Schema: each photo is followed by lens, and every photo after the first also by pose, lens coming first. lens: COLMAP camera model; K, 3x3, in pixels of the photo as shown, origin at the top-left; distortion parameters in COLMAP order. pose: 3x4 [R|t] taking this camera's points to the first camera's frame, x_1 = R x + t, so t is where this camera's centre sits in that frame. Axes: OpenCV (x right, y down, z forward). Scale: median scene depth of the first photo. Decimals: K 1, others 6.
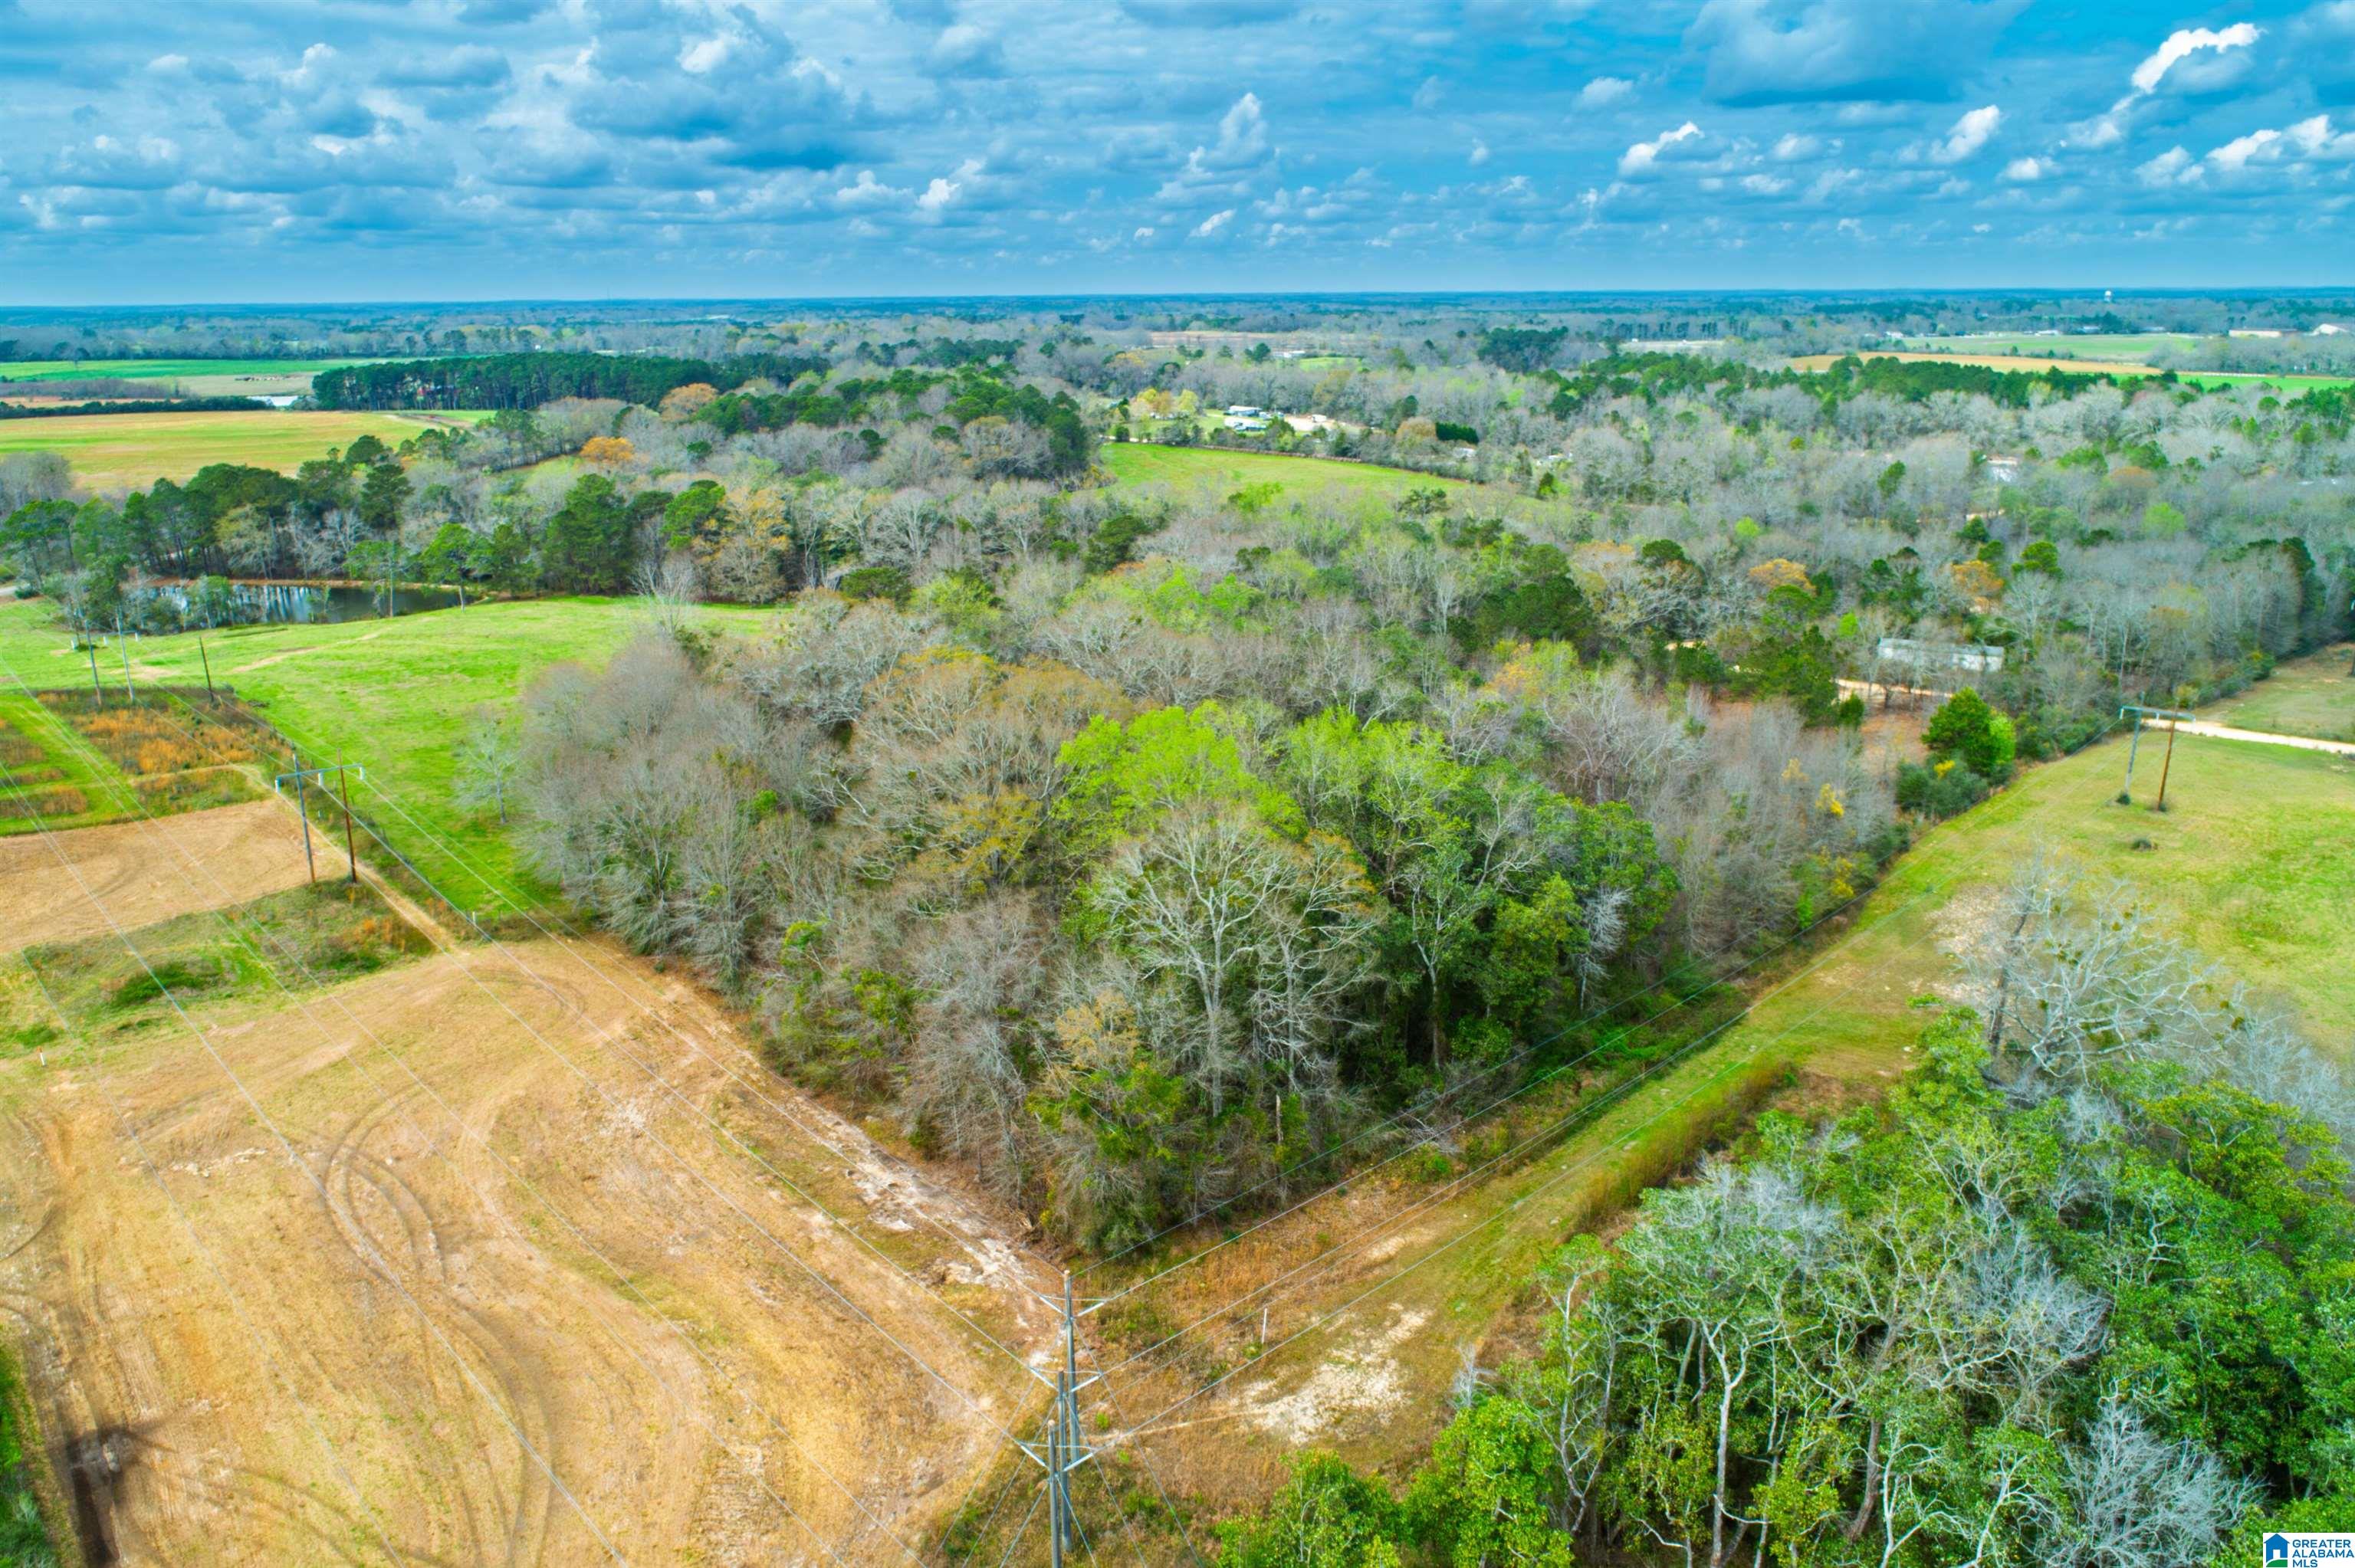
lens RADIAL K [[1596.3, 0, 1188.7], [0, 1596.3, 780.5], [0, 0, 1]] dist [-0.000772, 0.008439]
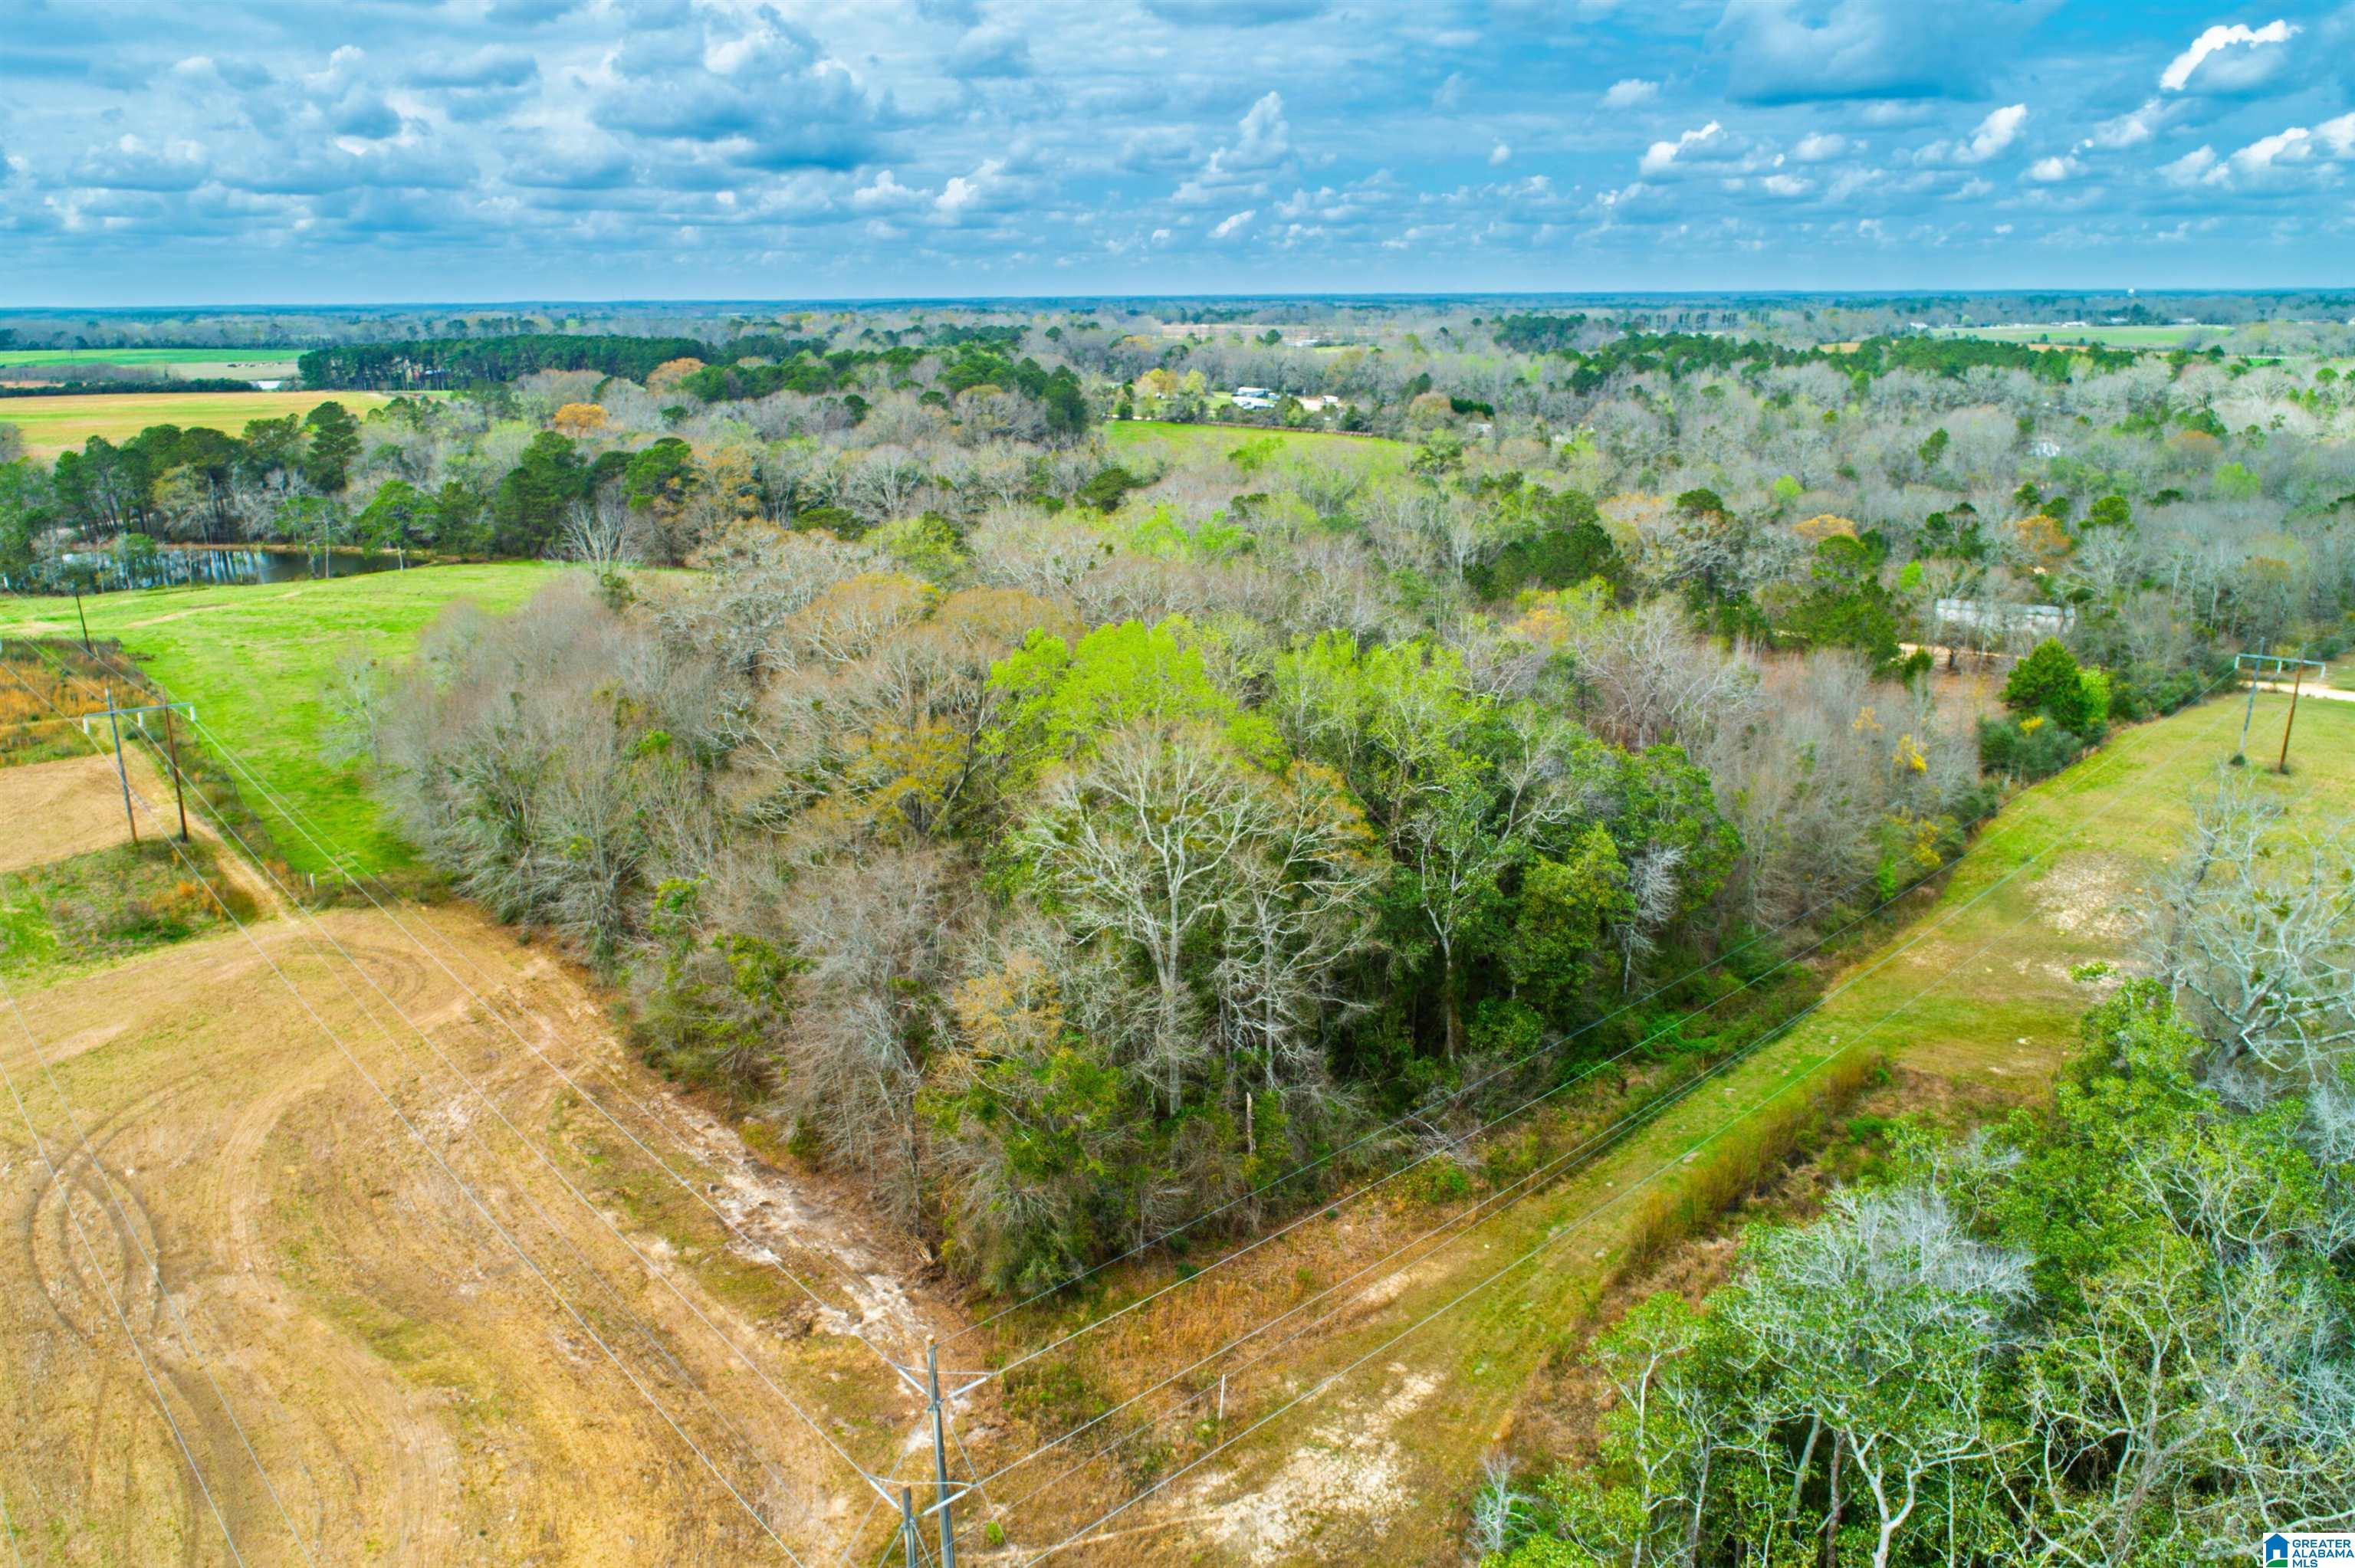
lens RADIAL K [[1596.3, 0, 1188.7], [0, 1596.3, 780.5], [0, 0, 1]] dist [-0.000772, 0.008439]
pose [[0.999961, 0.002502, -0.008487, 0.026011], [-0.002513, 0.999996, -0.001353, 0.035538], [0.008484, 0.001374, 0.999963, 0.170164]]
